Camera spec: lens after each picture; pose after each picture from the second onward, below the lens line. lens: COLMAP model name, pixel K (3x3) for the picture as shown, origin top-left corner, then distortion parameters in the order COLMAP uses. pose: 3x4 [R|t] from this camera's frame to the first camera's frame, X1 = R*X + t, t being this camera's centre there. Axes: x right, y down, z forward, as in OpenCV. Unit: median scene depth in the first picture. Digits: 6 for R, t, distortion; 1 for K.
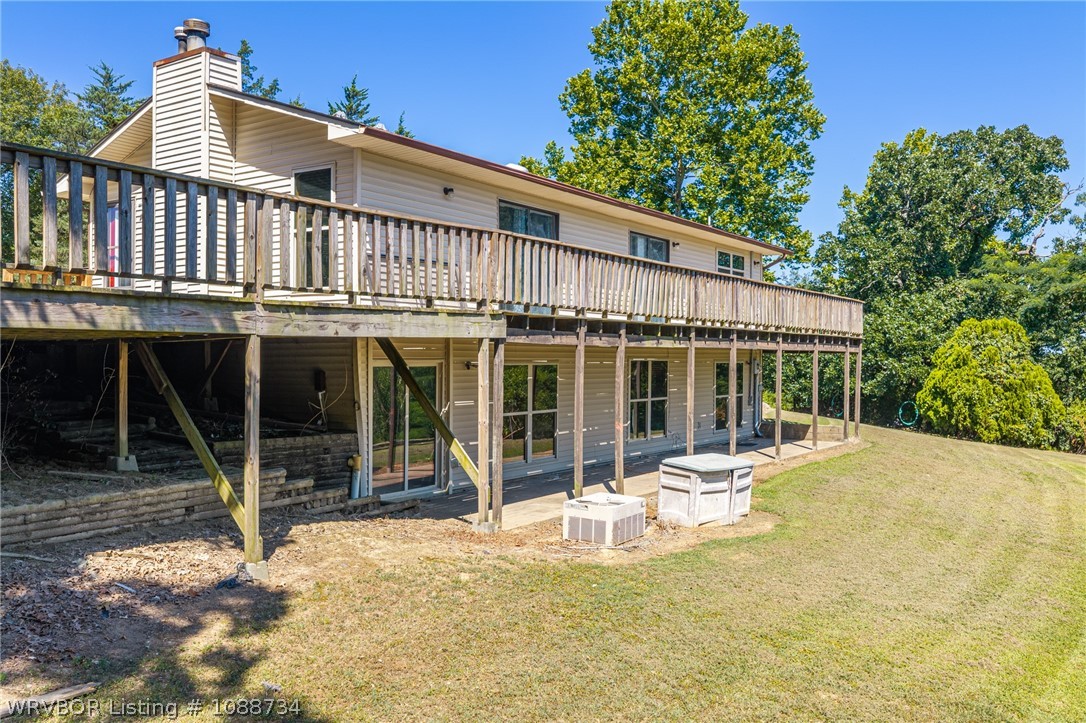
lens RADIAL K [[926.2, 0, 543.0], [0, 926.2, 361.5], [0, 0, 1]] dist [0.039535, -0.003817]
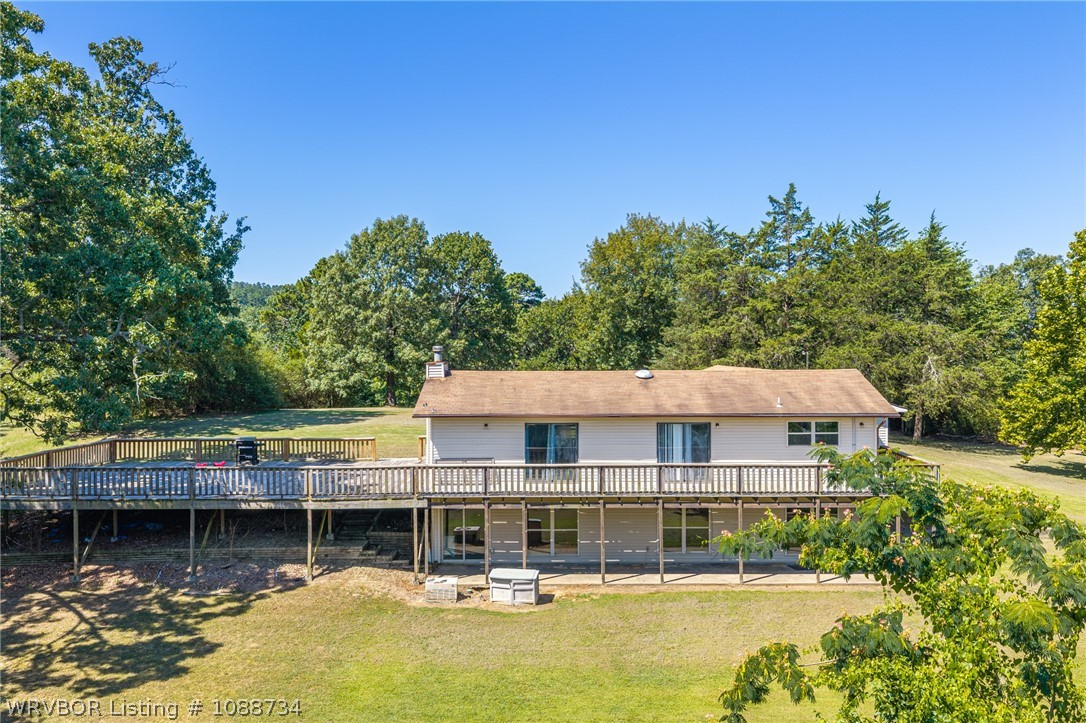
lens RADIAL K [[926.2, 0, 543.0], [0, 926.2, 361.5], [0, 0, 1]] dist [0.039535, -0.003817]
pose [[0.558769, 0.020032, -0.829081, 2.647343], [0.003463, 0.999643, 0.026487, -0.583613], [0.829316, -0.017671, 0.558501, -0.149961]]
